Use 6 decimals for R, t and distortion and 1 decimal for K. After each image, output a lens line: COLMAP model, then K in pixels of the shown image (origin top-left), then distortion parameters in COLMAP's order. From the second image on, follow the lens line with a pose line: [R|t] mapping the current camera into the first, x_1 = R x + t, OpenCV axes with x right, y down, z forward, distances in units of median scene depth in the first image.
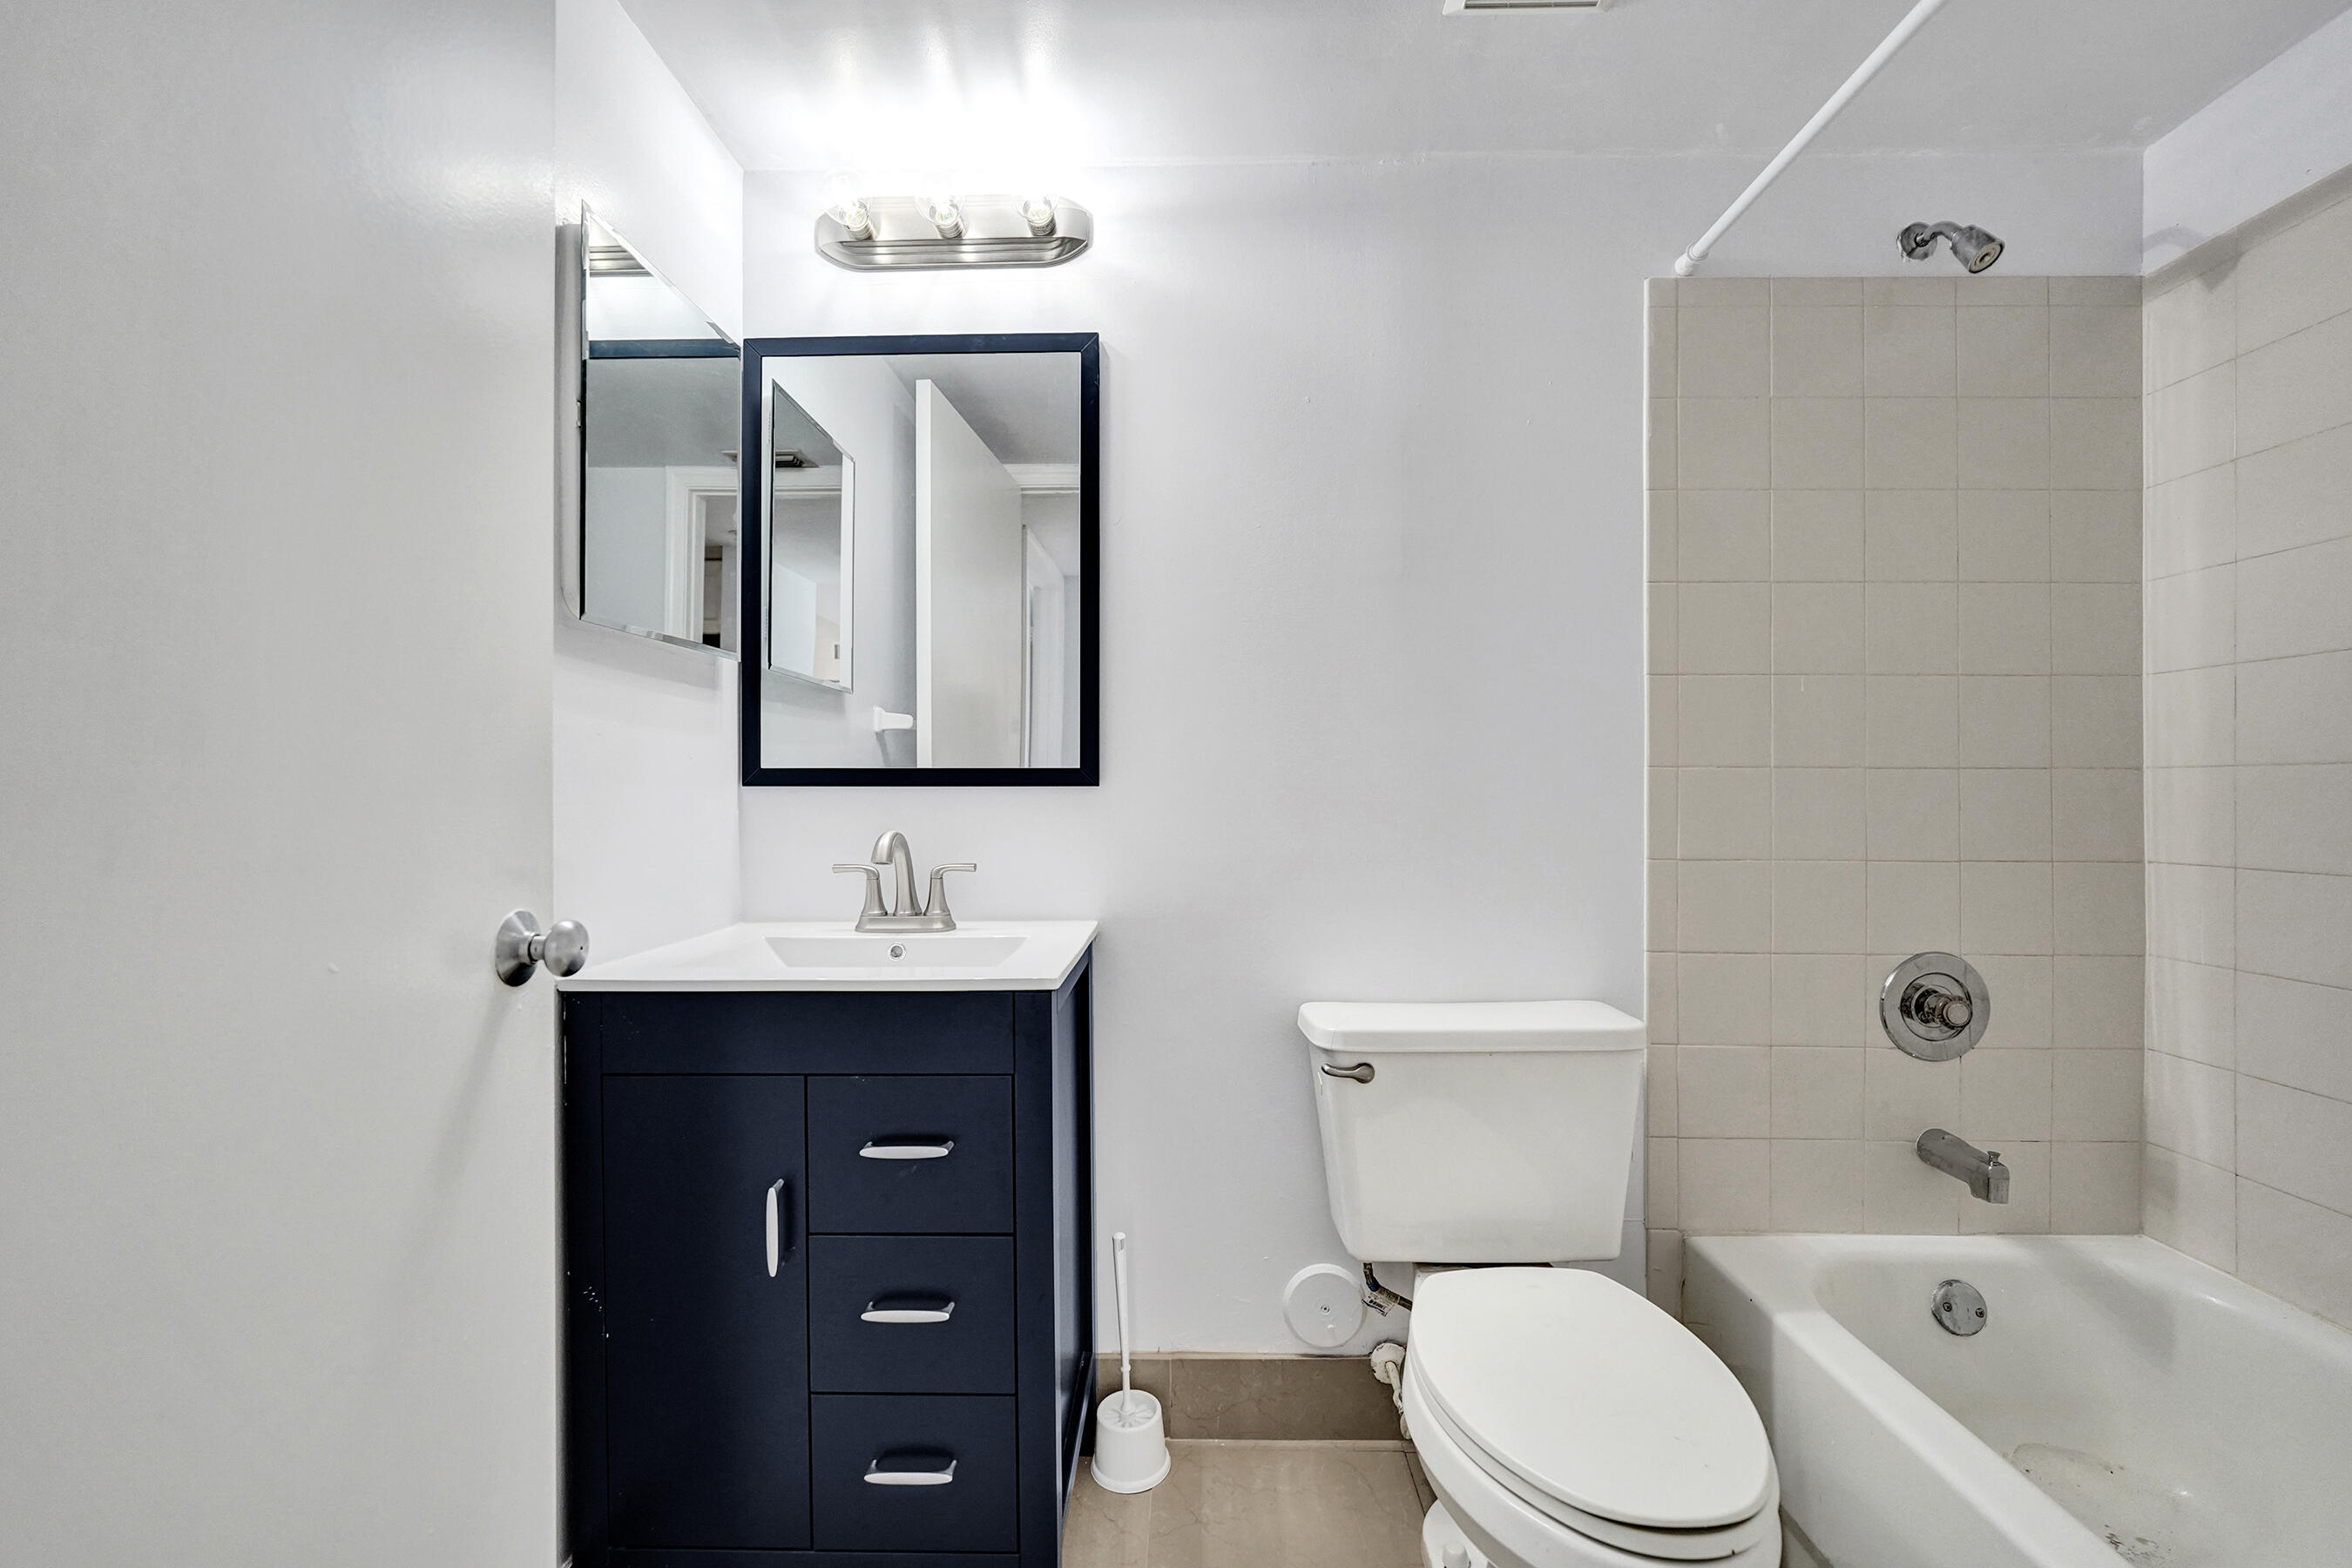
lens RADIAL K [[984.2, 0, 1174.5], [0, 984.2, 793.4], [0, 0, 1]] dist [-0.024206, -0.000172]
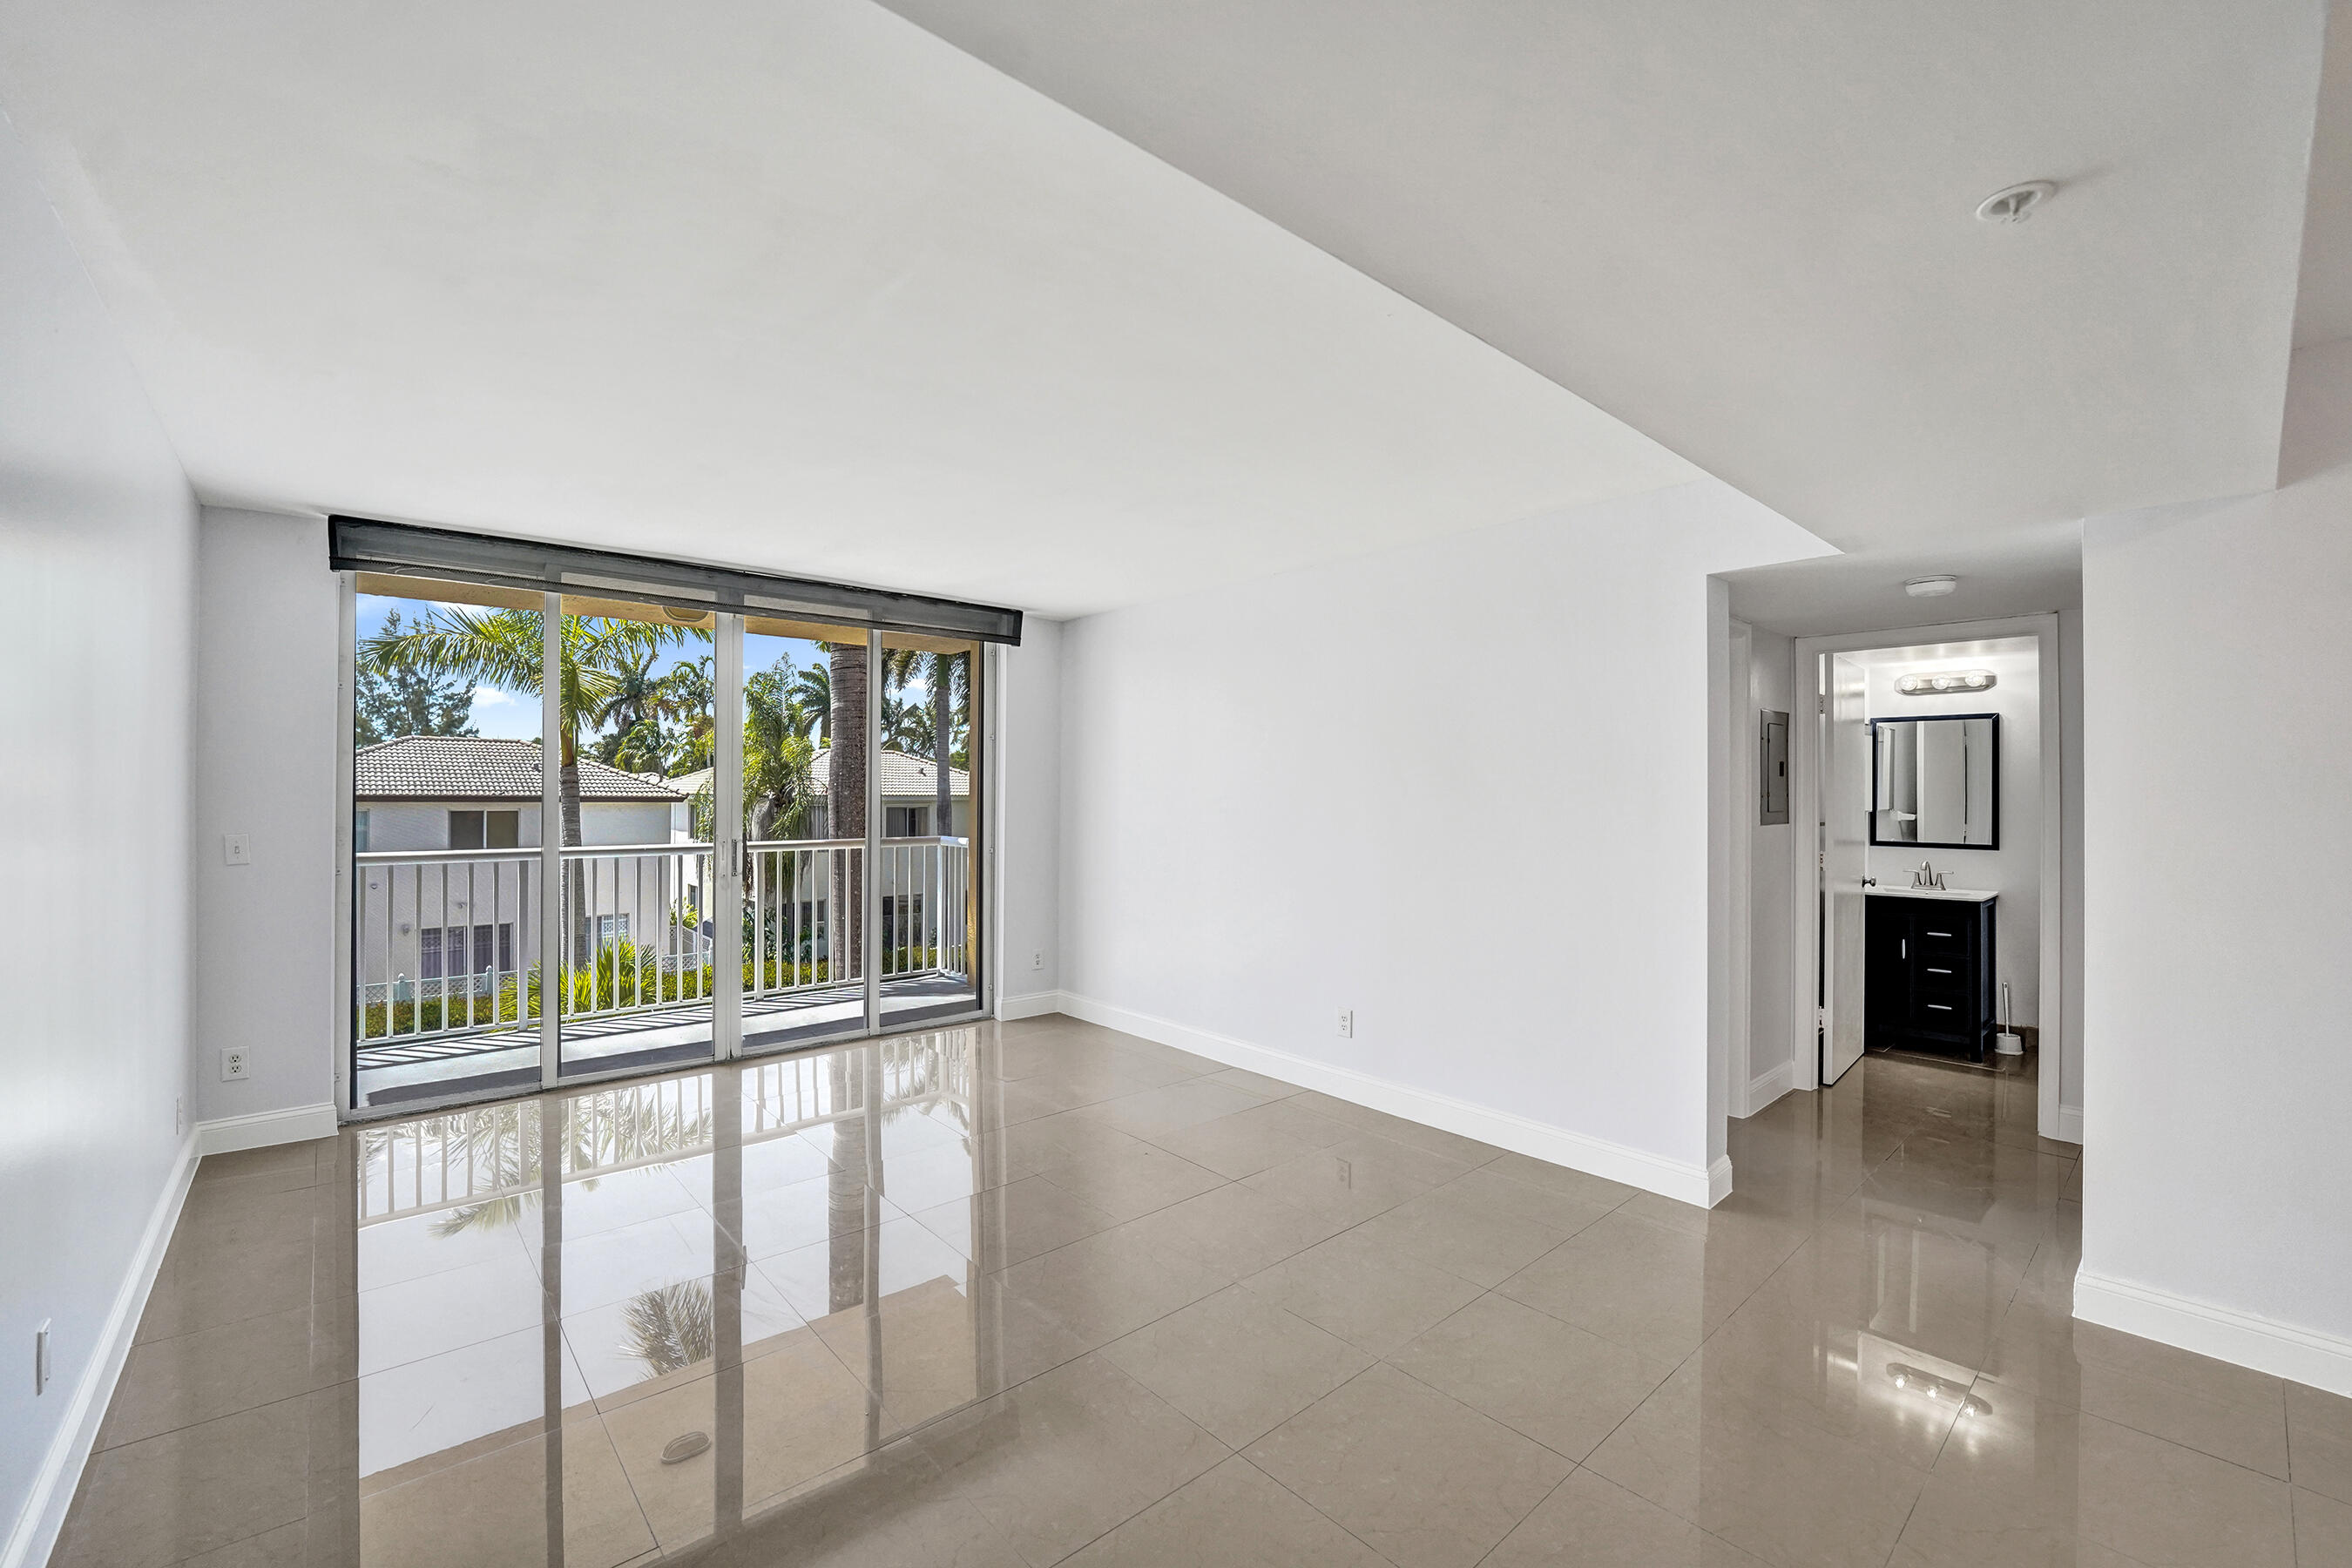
lens RADIAL K [[984.2, 0, 1166.9], [0, 984.2, 789.5], [0, 0, 1]] dist [-0.024206, -0.000172]
pose [[0.676850, -0.002715, -0.736116, 0.439785], [0.003892, 0.999992, -0.000110, -0.234921], [0.736110, -0.002791, 0.676856, -3.389168]]
